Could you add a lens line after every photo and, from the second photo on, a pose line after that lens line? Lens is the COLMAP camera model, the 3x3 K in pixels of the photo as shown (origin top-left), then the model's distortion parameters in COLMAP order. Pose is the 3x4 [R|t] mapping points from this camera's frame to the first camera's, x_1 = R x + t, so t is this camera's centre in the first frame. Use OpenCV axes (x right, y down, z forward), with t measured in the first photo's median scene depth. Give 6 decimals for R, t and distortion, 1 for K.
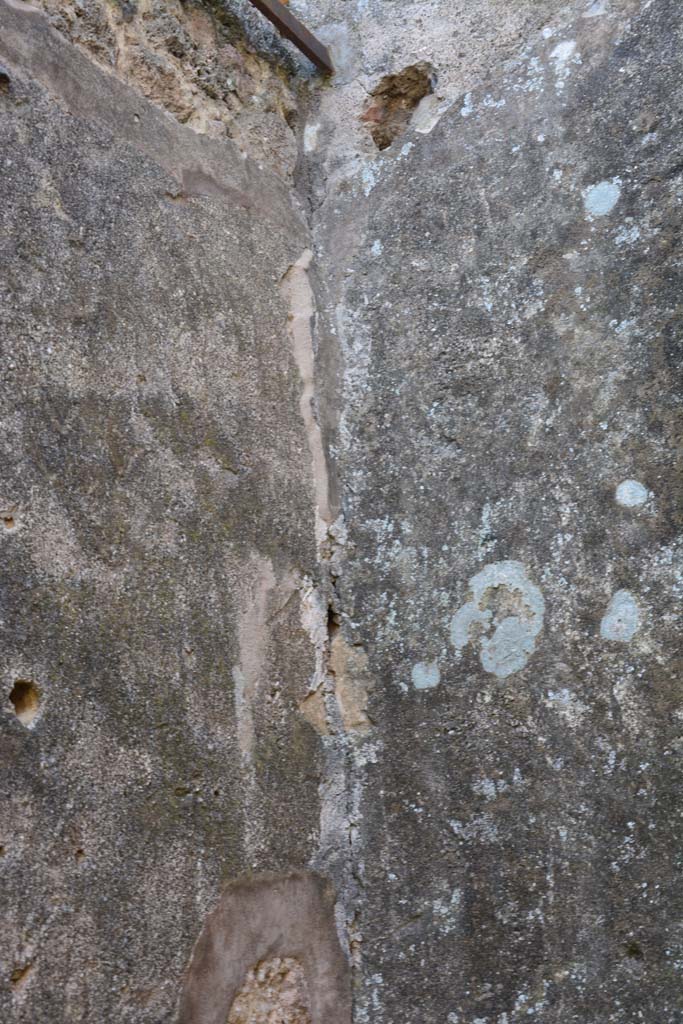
lens RADIAL K [[1602.8, 0, 341.5], [0, 1602.8, 512.0], [0, 0, 1]] dist [0.184297, 0.276647]
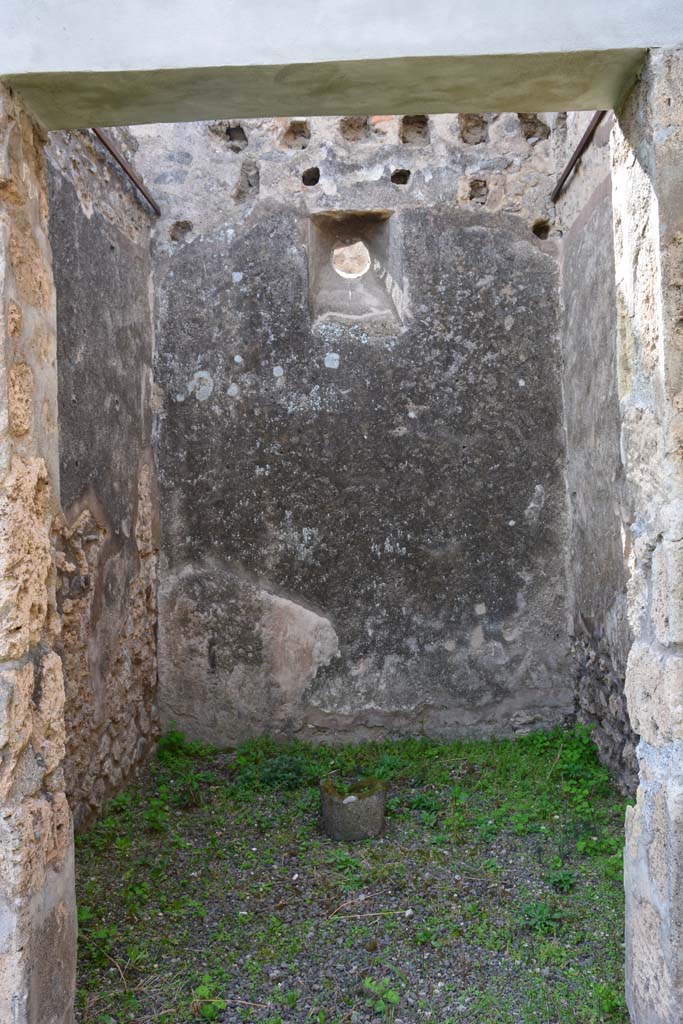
lens RADIAL K [[910.9, 0, 341.5], [0, 910.9, 512.0], [0, 0, 1]] dist [-0.093824, 0.003892]
pose [[0.891633, 0.038487, 0.451121, -0.584782], [-0.168663, 0.952900, 0.252062, -0.256263], [-0.420172, -0.300834, 0.856128, -1.134762]]
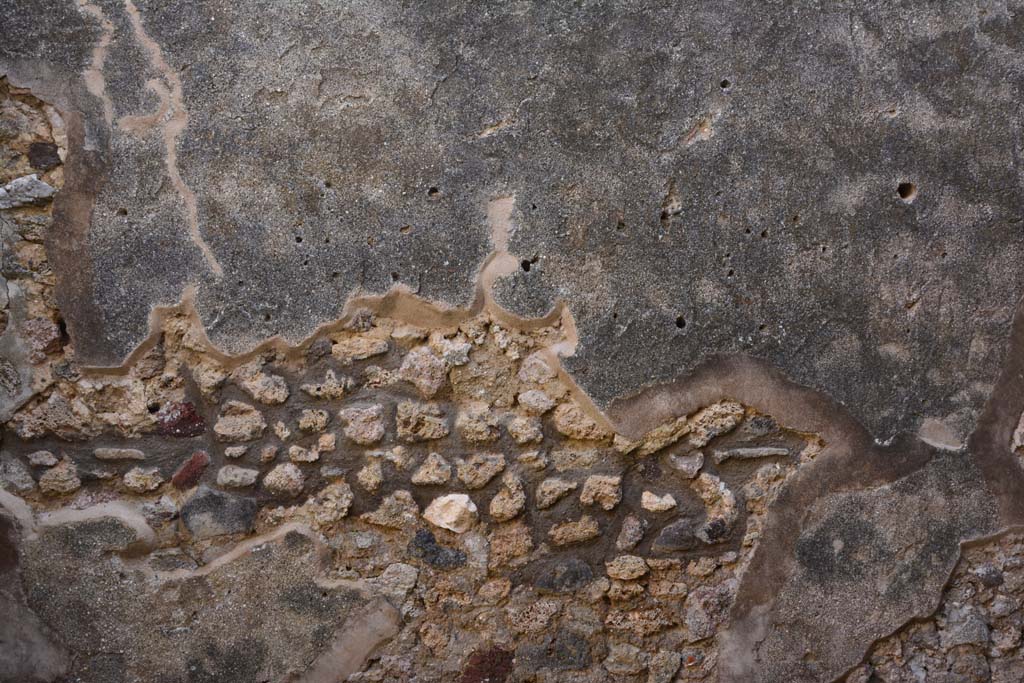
lens RADIAL K [[810.3, 0, 512.0], [0, 810.3, 341.5], [0, 0, 1]] dist [-0.169289, 0.135573]
pose [[0.519057, 0.037137, -0.853932, 0.355228], [0.253383, 0.947463, 0.195221, -0.028978], [0.816319, -0.317703, 0.482377, -0.033096]]
